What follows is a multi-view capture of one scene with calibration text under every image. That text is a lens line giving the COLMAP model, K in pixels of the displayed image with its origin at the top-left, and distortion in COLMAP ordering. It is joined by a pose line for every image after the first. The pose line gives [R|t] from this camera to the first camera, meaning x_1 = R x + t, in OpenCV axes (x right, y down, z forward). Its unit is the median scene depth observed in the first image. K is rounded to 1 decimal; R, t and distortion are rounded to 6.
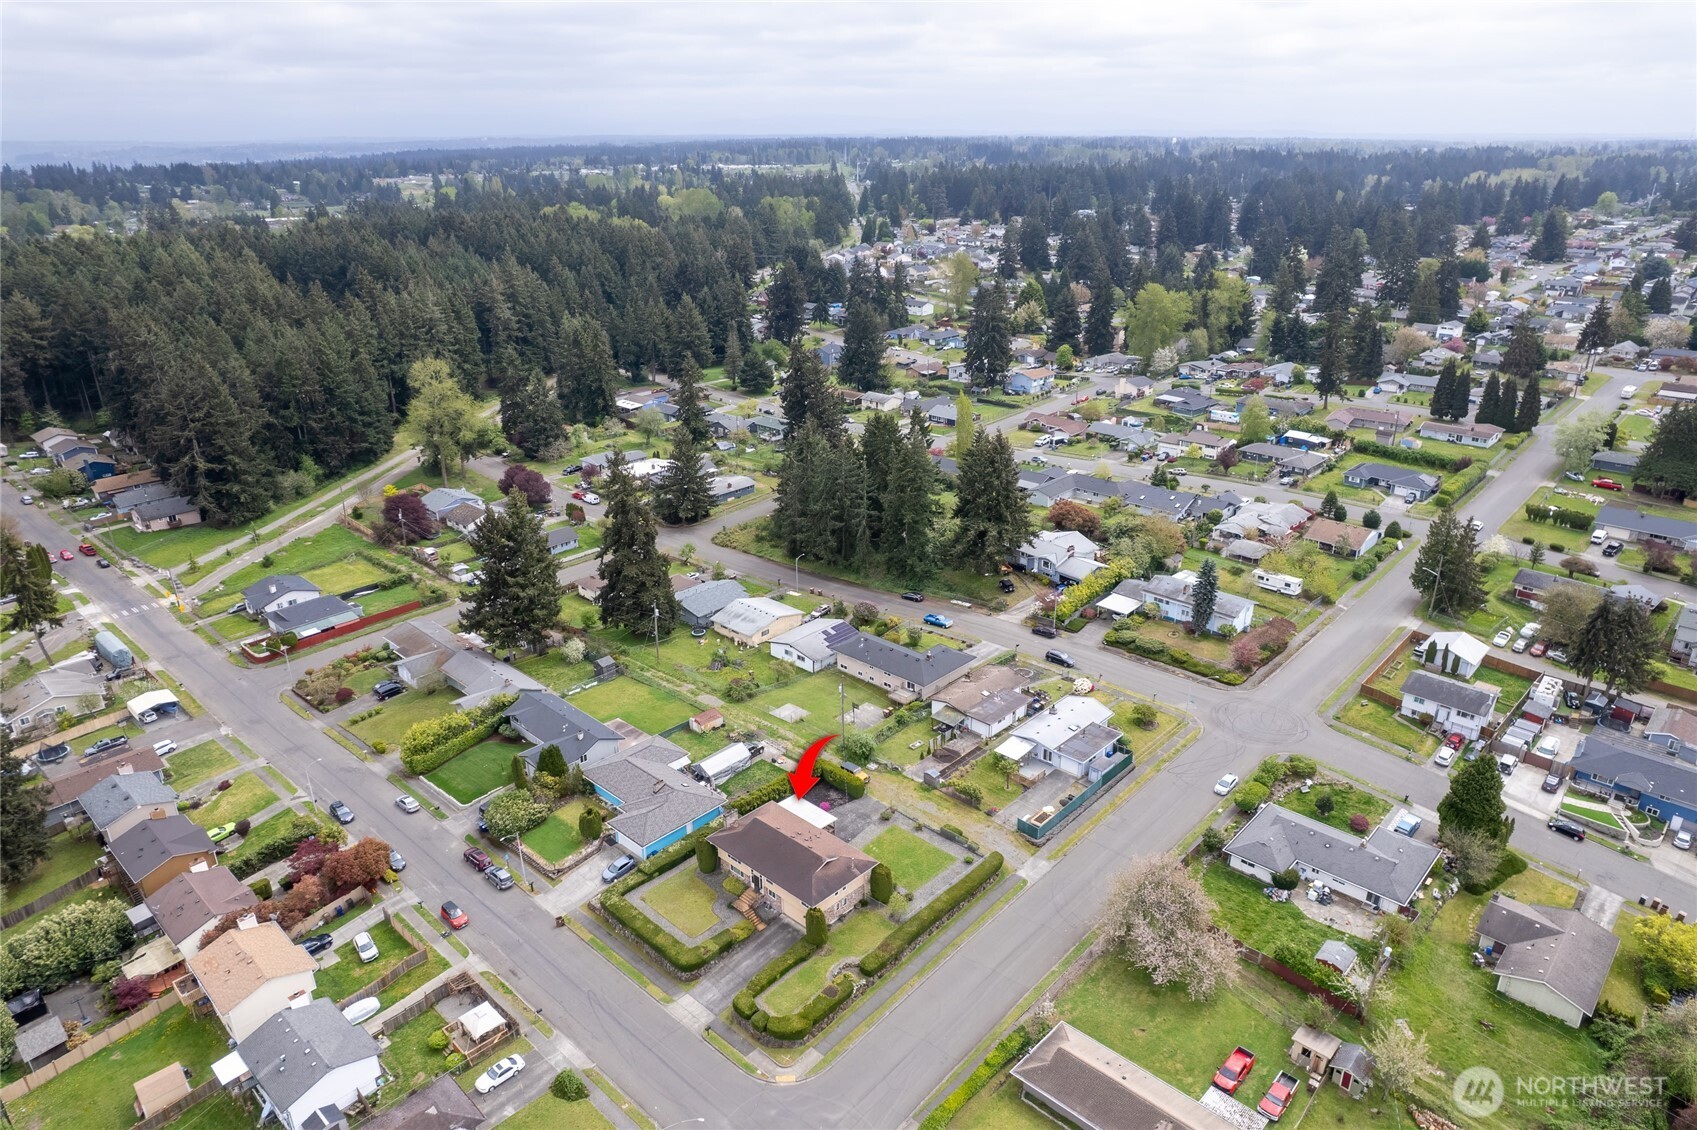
lens RADIAL K [[1089.5, 0, 862.5], [0, 1089.5, 597.9], [0, 0, 1]] dist [-0.073225, 0.062220]
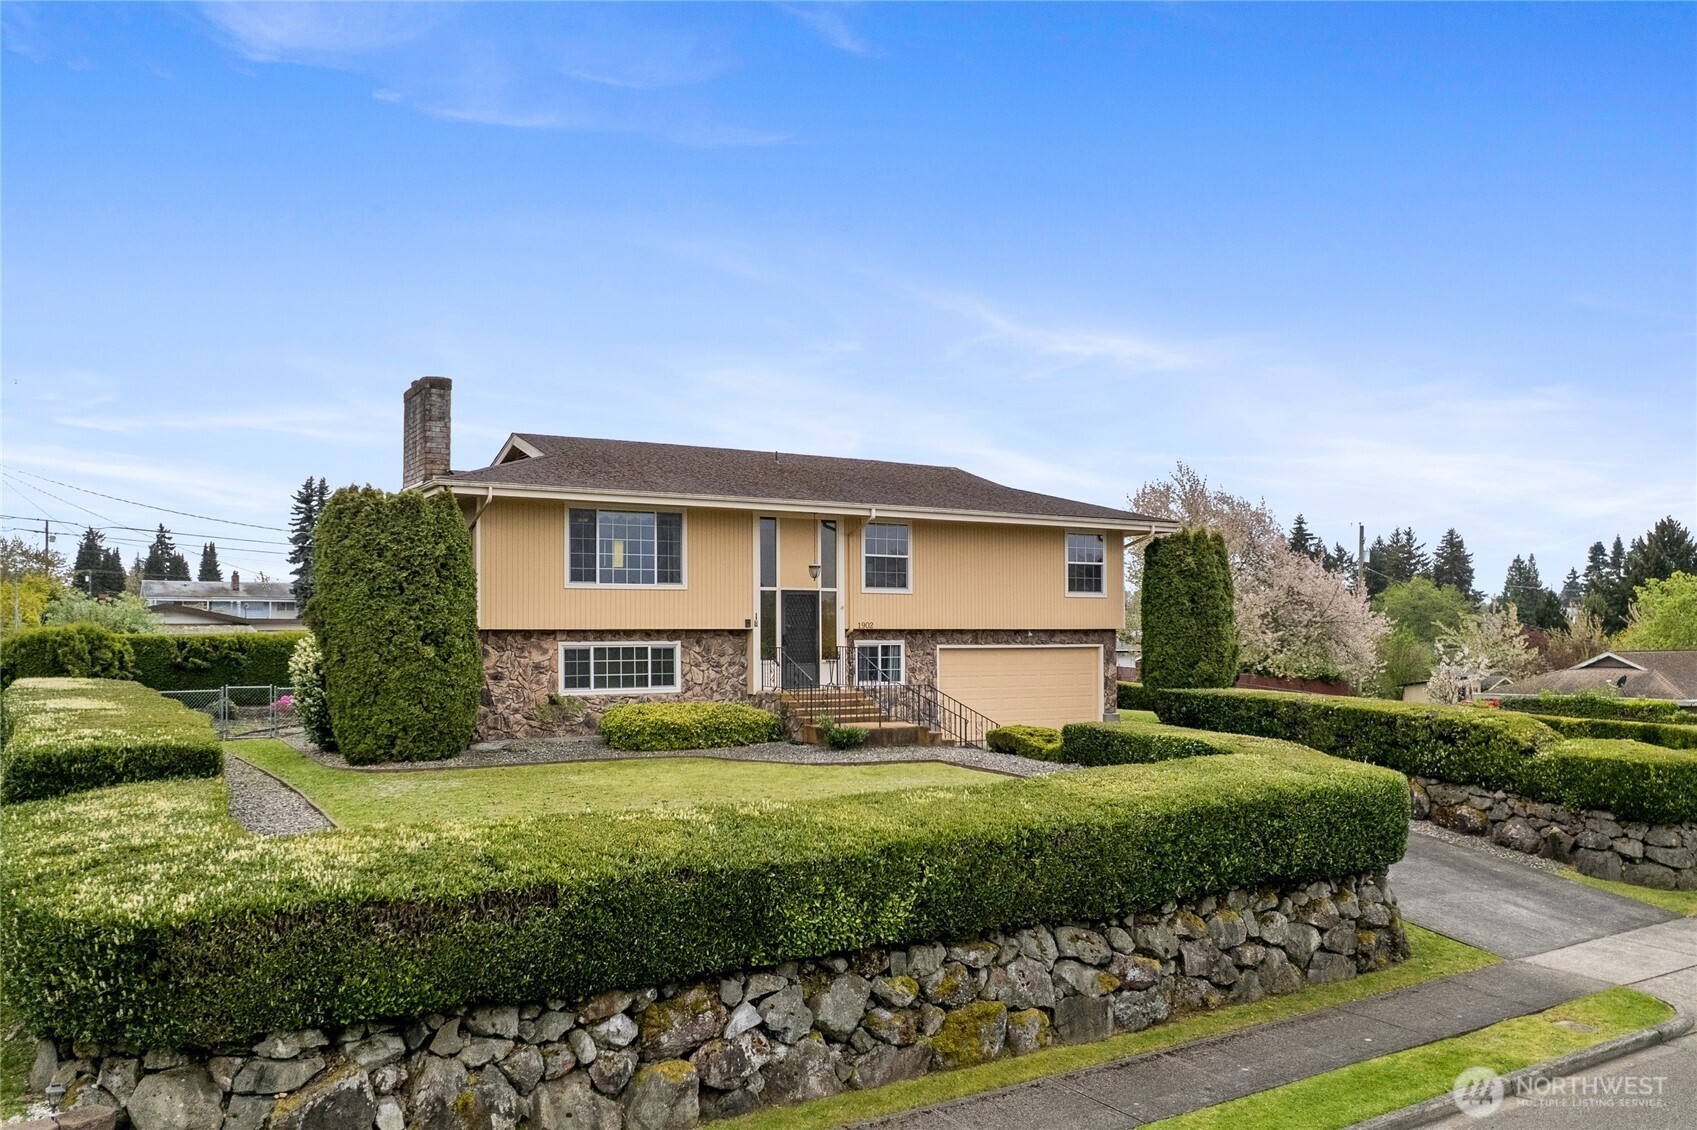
lens RADIAL K [[1347.8, 0, 877.9], [0, 1347.8, 640.4], [0, 0, 1]] dist [-0.069553, 0.056500]
pose [[0.244021, 0.002055, 0.969768, -0.225698], [0.396877, 0.912209, -0.101799, 0.210928], [-0.884840, 0.409720, 0.221783, 0.677880]]
